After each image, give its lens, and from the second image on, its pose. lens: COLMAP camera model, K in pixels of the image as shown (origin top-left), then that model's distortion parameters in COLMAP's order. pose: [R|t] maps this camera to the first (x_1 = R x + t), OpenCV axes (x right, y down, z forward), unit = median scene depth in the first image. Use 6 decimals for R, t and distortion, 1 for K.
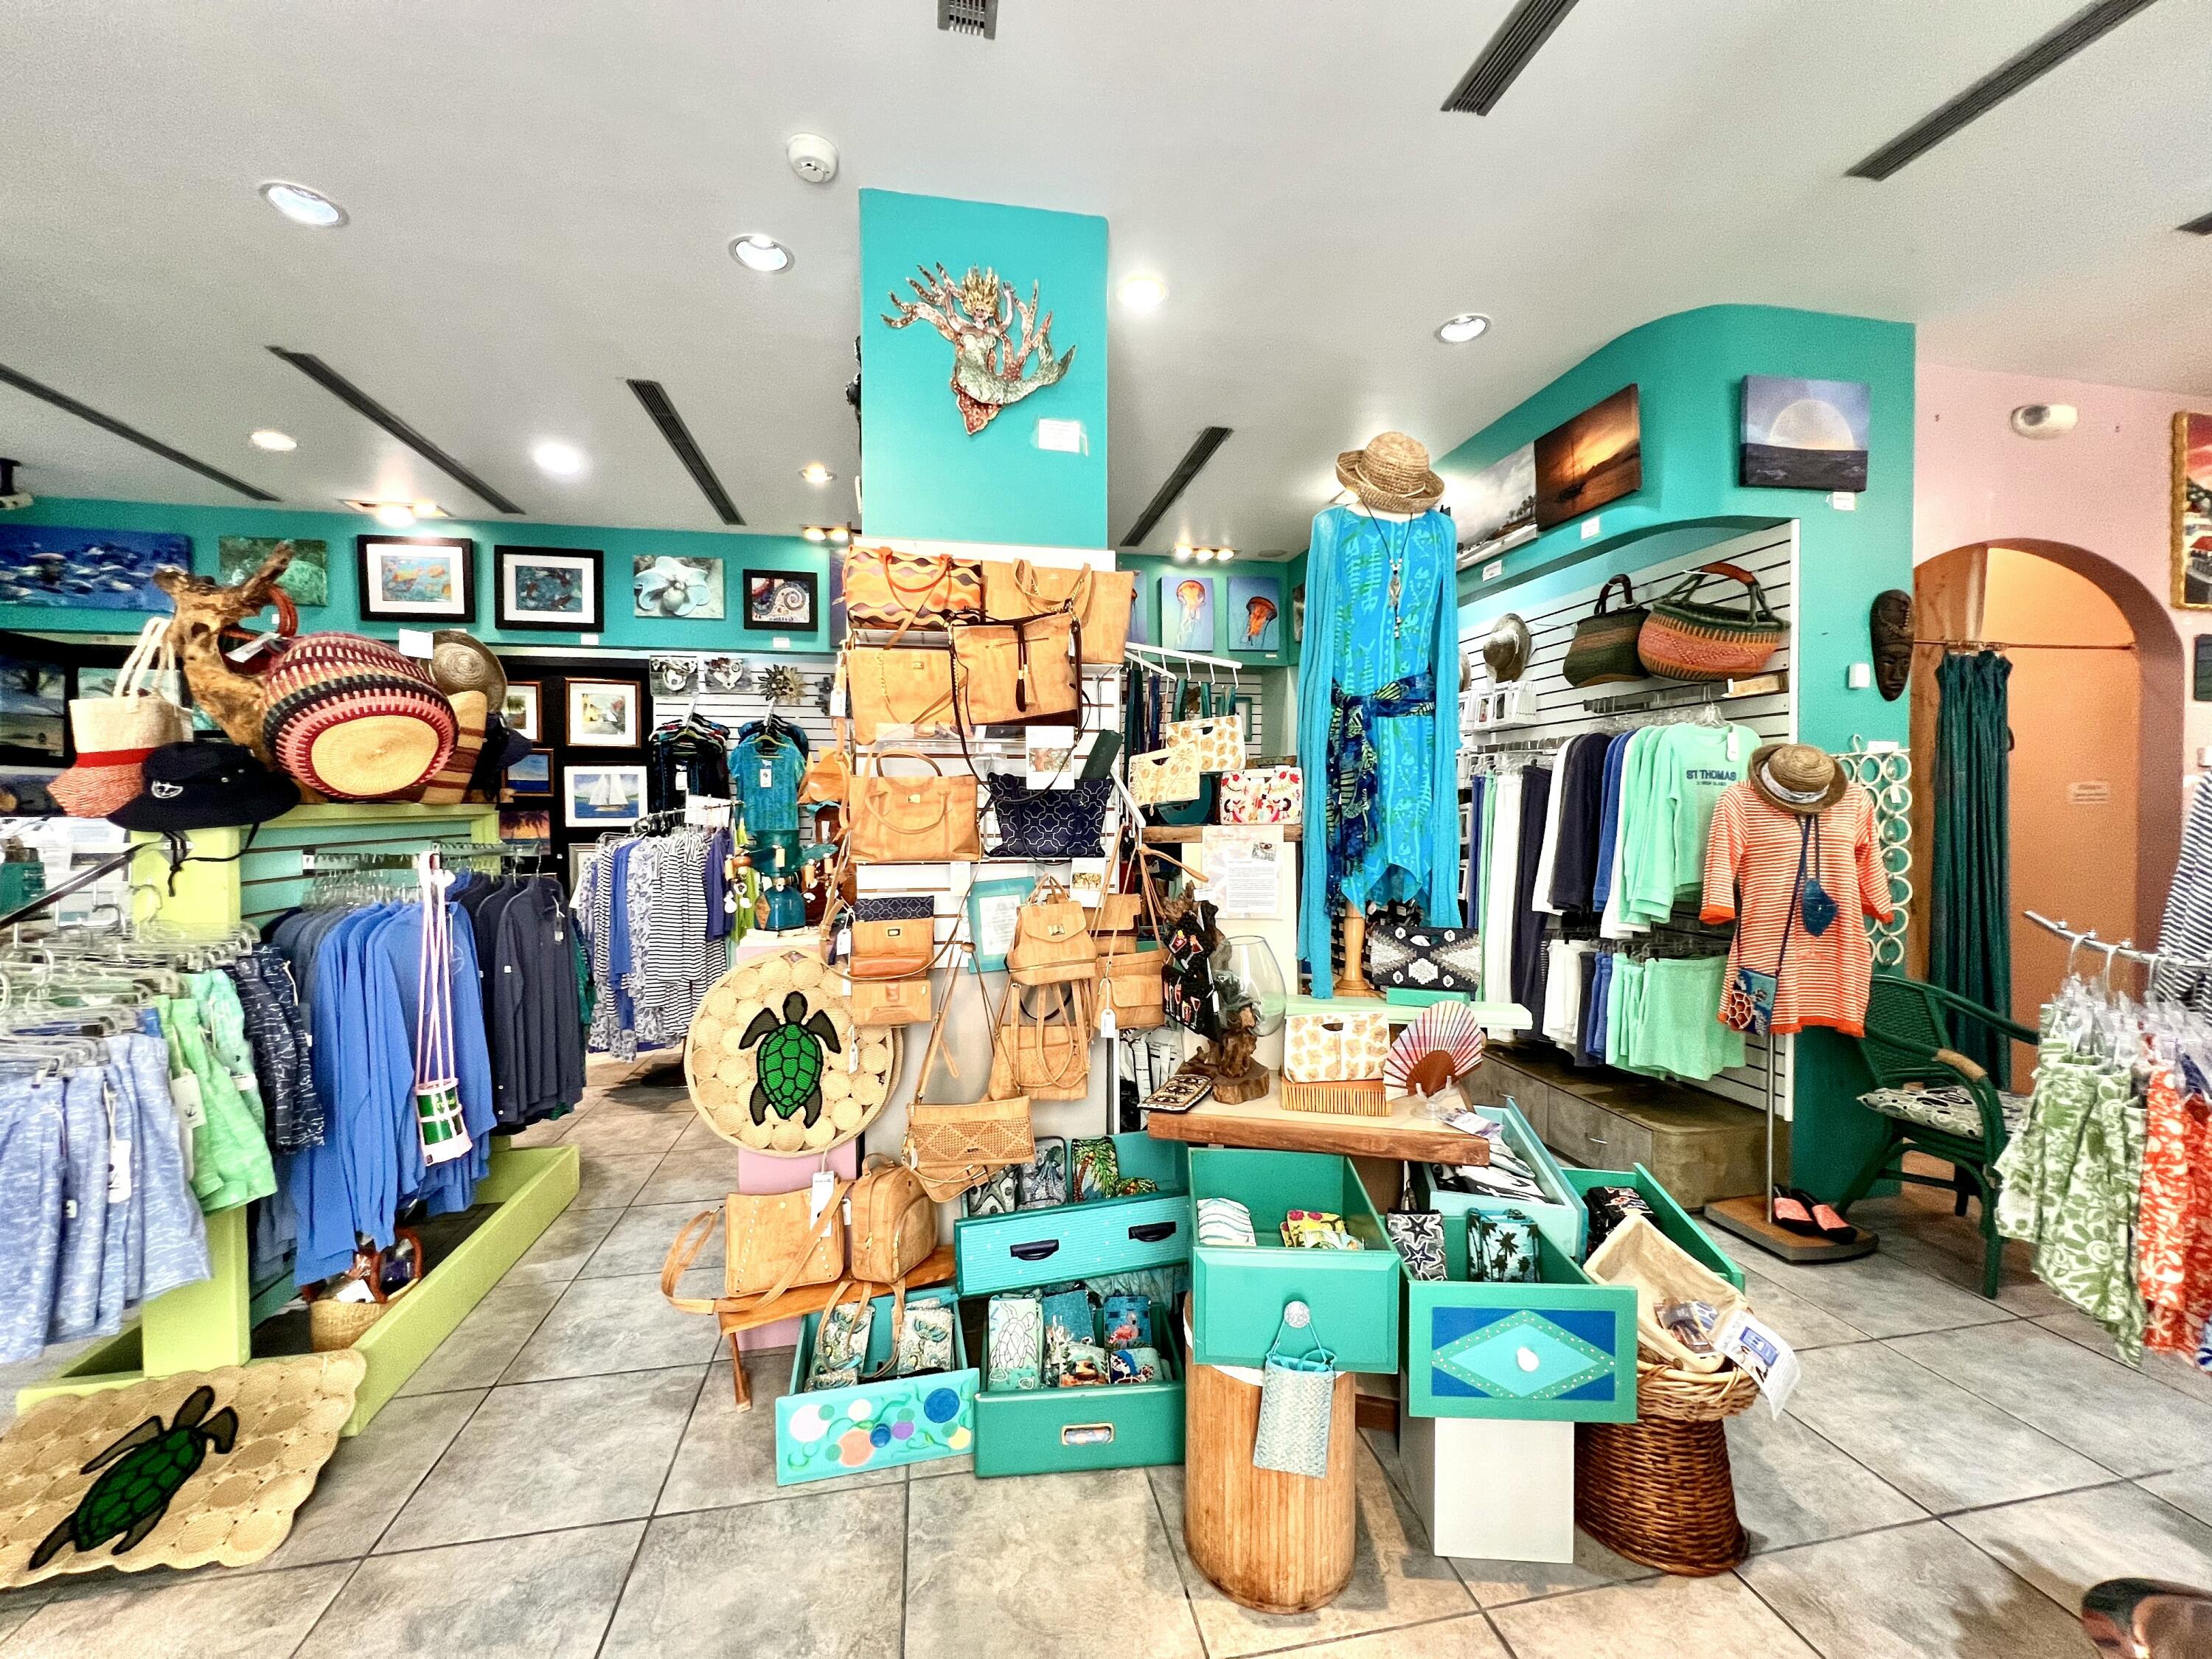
lens RADIAL K [[887.6, 0, 1105.9], [0, 887.6, 824.3], [0, 0, 1]] dist [-0.003839, 0.000014]
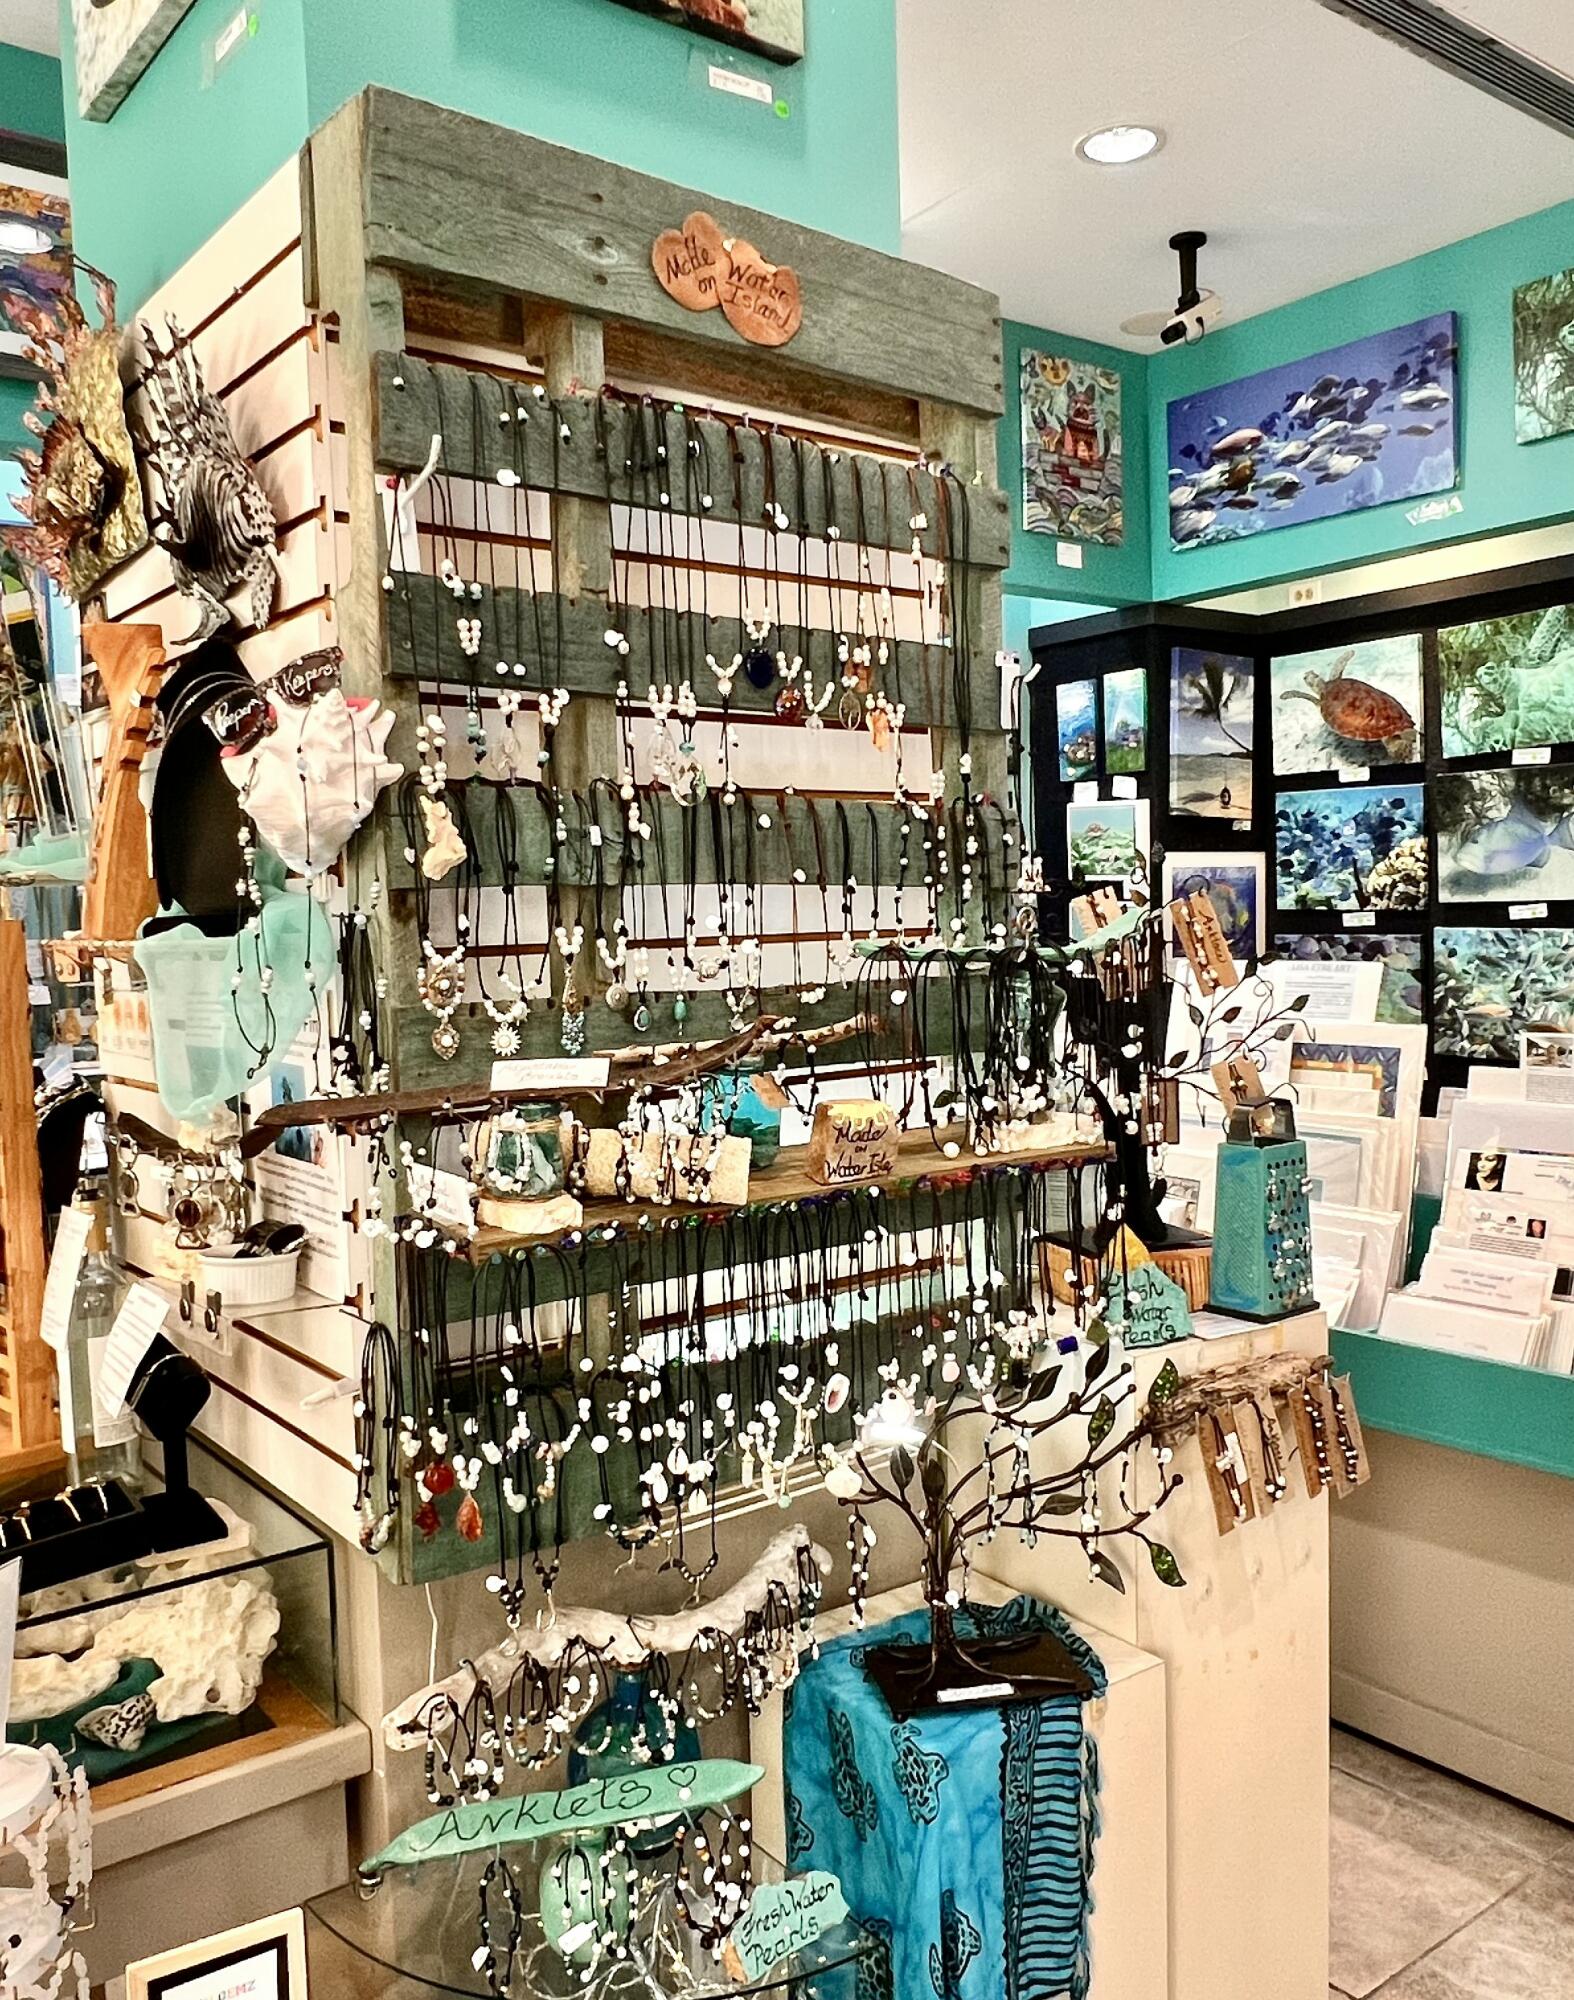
lens RADIAL K [[1671.2, 0, 781.0], [0, 1671.2, 1002.5], [0, 0, 1]] dist [0.037926, 0.004477]
pose [[0.434729, 0.036924, -0.899804, -0.374498], [0.012065, 0.998831, 0.046817, -0.022495], [0.900480, -0.031209, 0.433775, 0.289938]]
